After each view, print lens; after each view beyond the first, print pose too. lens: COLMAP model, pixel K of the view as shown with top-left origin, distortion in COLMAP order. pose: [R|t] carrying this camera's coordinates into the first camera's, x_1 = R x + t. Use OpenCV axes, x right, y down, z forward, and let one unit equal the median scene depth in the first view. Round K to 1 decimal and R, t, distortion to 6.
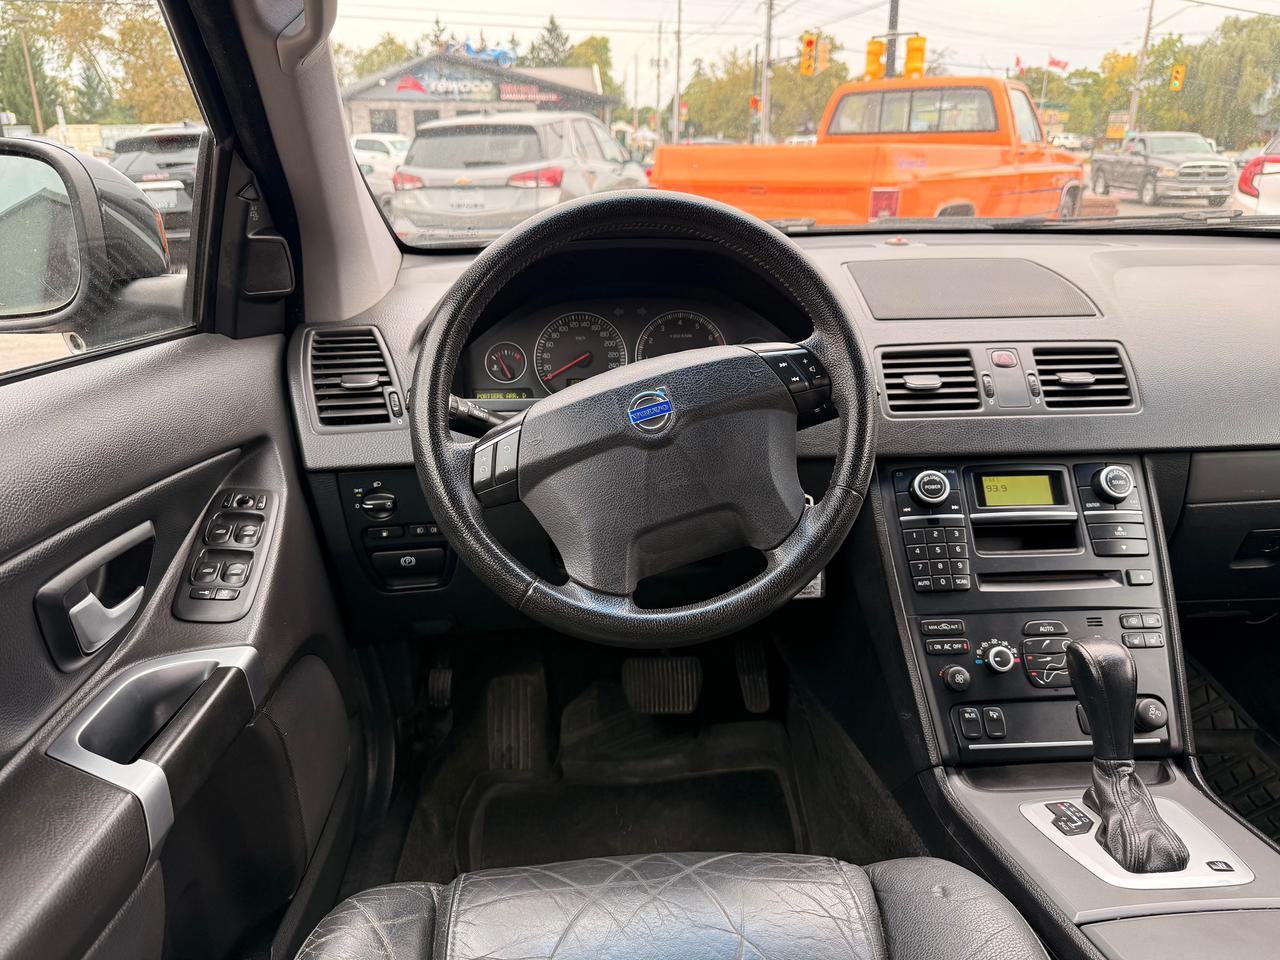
lens RADIAL K [[898.8, 0, 628.7], [0, 898.8, 498.8], [0, 0, 1]] dist [0.032705, -0.045153]
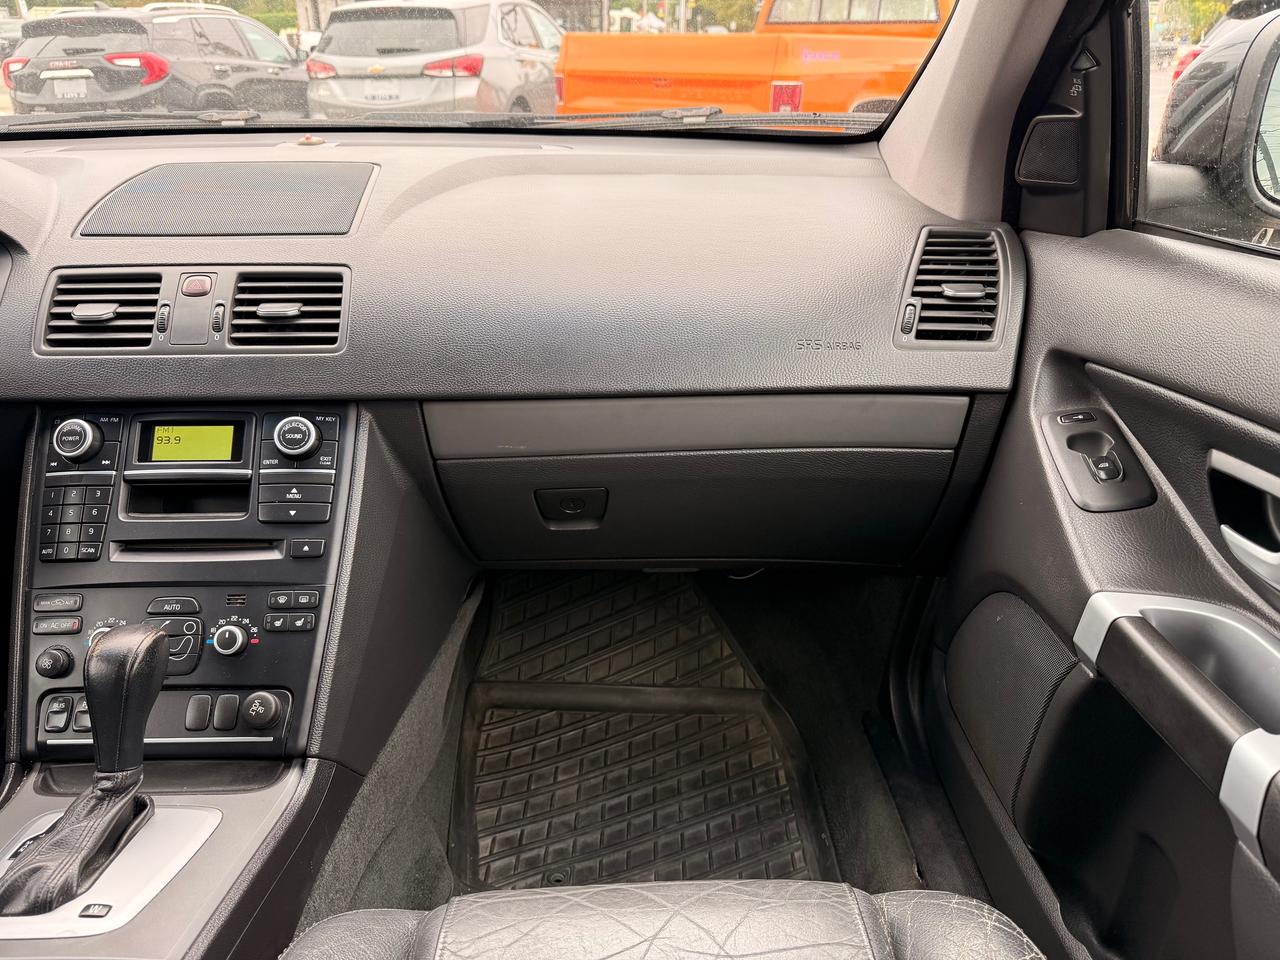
lens RADIAL K [[898.8, 0, 617.9], [0, 898.8, 480.8], [0, 0, 1]] dist [0.032705, -0.045153]
pose [[0.999821, 0.014054, -0.012639, 0.569817], [-0.012918, 0.996224, 0.085853, -0.035083], [0.013798, -0.085674, 0.996228, 0.102302]]
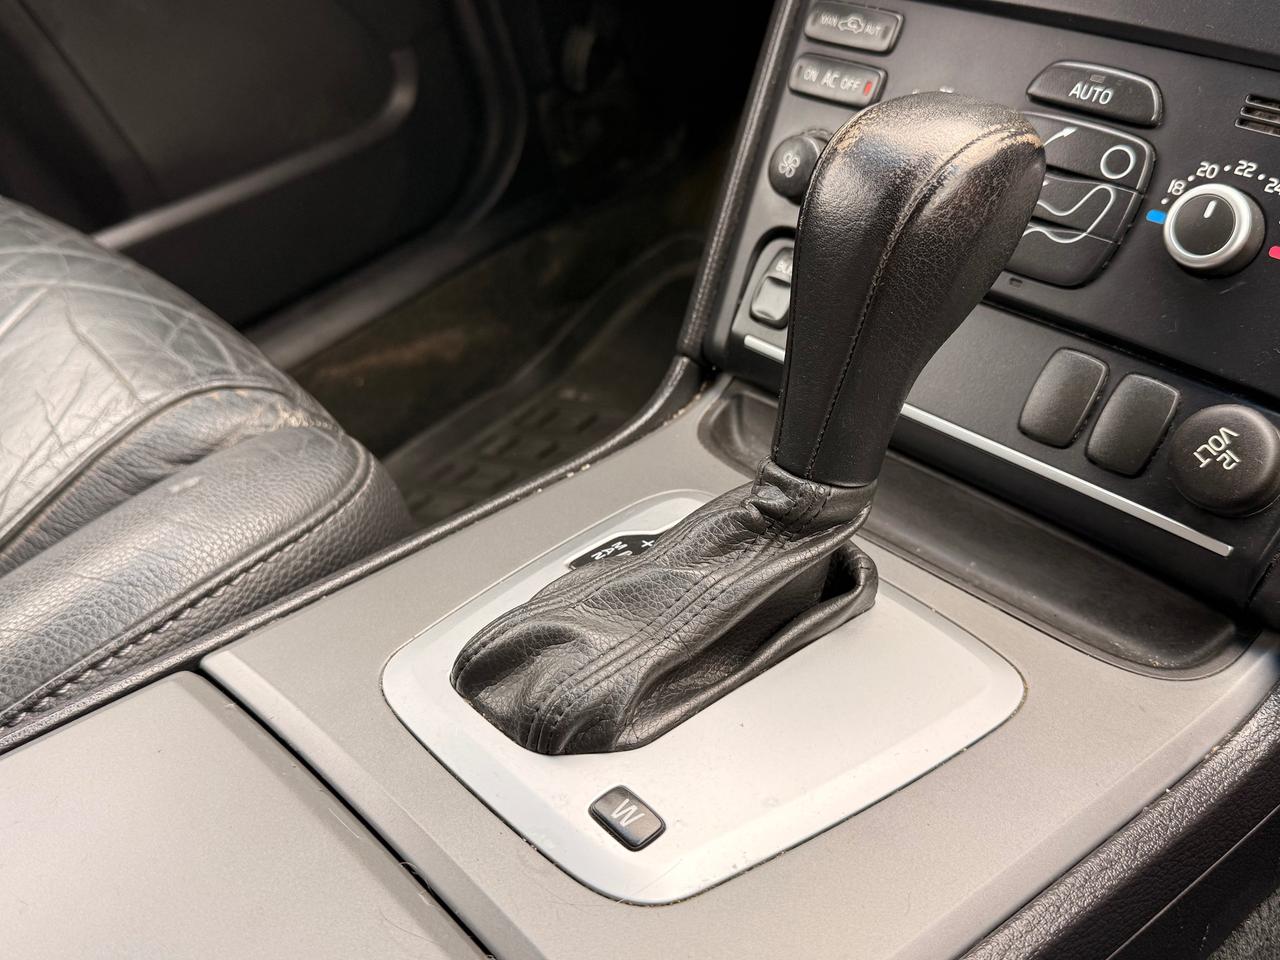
lens RADIAL K [[1275.3, 0, 647.4], [0, 1275.3, 511.8], [0, 0, 1]] dist [0.045506, 0.000000]
pose [[0.651046, 0.427968, -0.626883, 0.444120], [-0.126331, 0.875467, 0.466474, 0.053180], [0.748451, -0.224501, 0.624035, 0.371980]]
